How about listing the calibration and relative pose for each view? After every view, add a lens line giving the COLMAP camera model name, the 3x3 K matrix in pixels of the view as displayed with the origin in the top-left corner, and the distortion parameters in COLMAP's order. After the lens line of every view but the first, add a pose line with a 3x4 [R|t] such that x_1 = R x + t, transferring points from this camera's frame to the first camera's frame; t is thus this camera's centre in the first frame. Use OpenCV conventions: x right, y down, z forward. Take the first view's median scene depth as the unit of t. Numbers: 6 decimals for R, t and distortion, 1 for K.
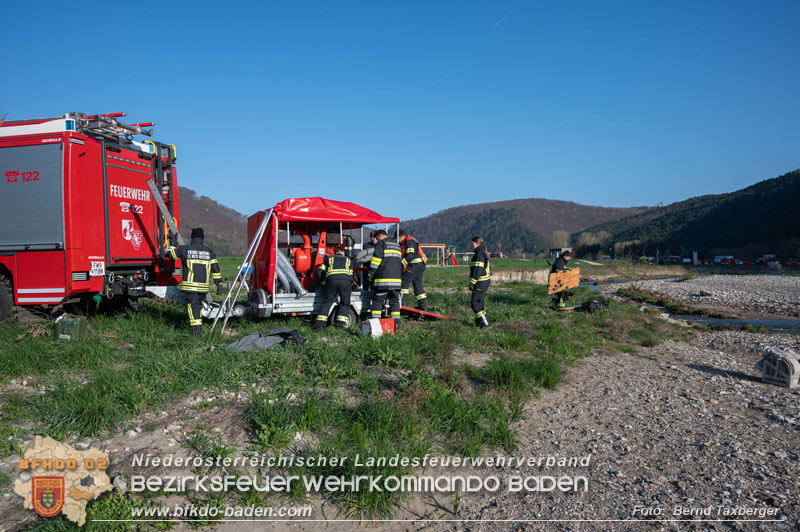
lens RADIAL K [[597.4, 0, 399.7], [0, 597.4, 267.6], [0, 0, 1]] dist [0.004230, 0.000607]
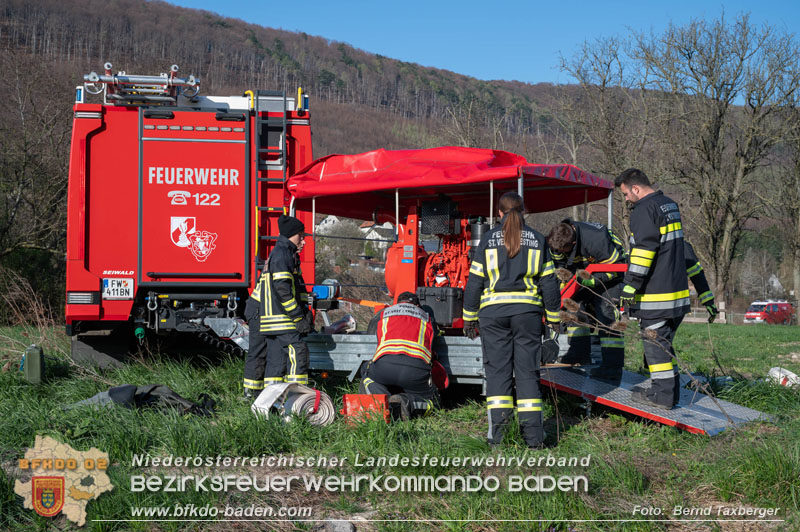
lens RADIAL K [[1169.0, 0, 400.0], [0, 1169.0, 265.2], [0, 0, 1]] dist [-0.017550, 0.000000]
pose [[0.383479, -0.039119, -0.922721, 0.836381], [-0.021703, 0.998445, -0.051349, 0.035569], [0.923295, 0.039717, 0.382033, 0.732819]]
